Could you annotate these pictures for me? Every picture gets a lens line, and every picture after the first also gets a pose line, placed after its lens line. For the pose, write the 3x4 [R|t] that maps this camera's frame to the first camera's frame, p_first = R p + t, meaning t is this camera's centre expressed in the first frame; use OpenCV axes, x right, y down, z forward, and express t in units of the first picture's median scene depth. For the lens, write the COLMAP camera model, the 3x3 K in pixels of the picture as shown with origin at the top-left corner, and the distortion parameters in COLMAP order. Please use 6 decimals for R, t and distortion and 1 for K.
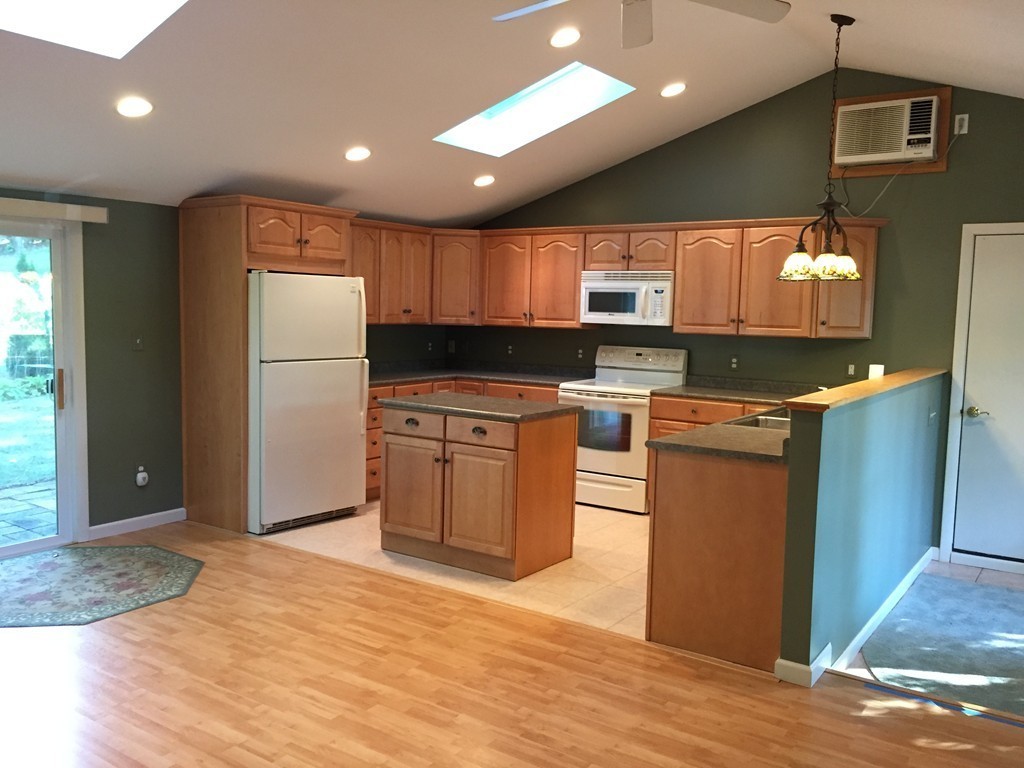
lens RADIAL K [[870.3, 0, 507.2], [0, 870.3, 381.4], [0, 0, 1]] dist [0.065331, -0.085728]
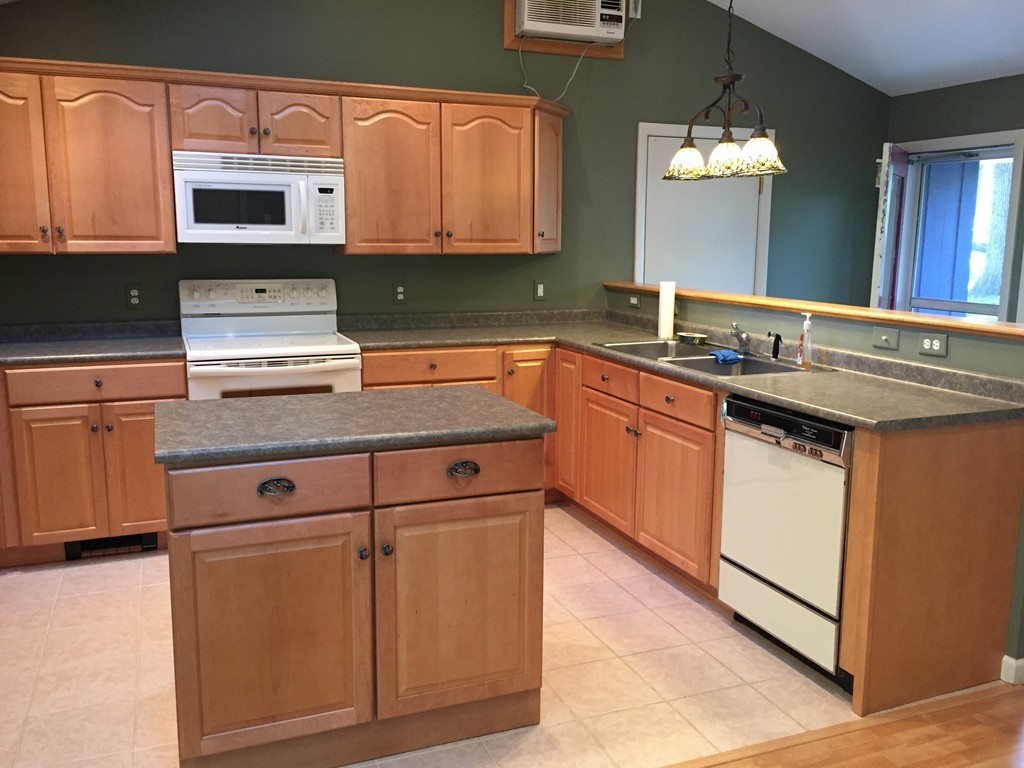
lens RADIAL K [[870.3, 0, 507.2], [0, 870.3, 381.4], [0, 0, 1]] dist [0.065331, -0.085728]
pose [[0.547421, -0.159030, 0.821608, -0.346980], [0.078827, 0.987212, 0.138563, -0.048285], [-0.833137, -0.011087, 0.552956, 0.598044]]
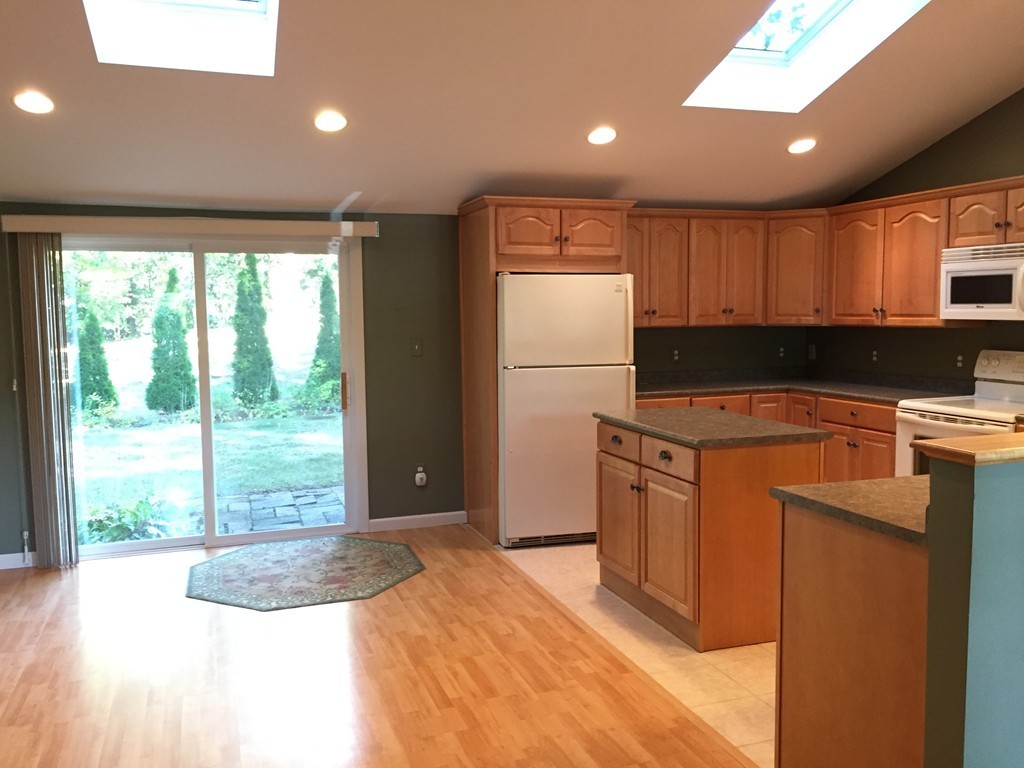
lens RADIAL K [[870.3, 0, 507.2], [0, 870.3, 381.4], [0, 0, 1]] dist [0.065331, -0.085728]
pose [[0.810266, 0.018794, -0.585761, 0.269762], [-0.023604, 0.999721, -0.000575, -0.006706], [0.585587, 0.014292, 0.810484, 0.218467]]
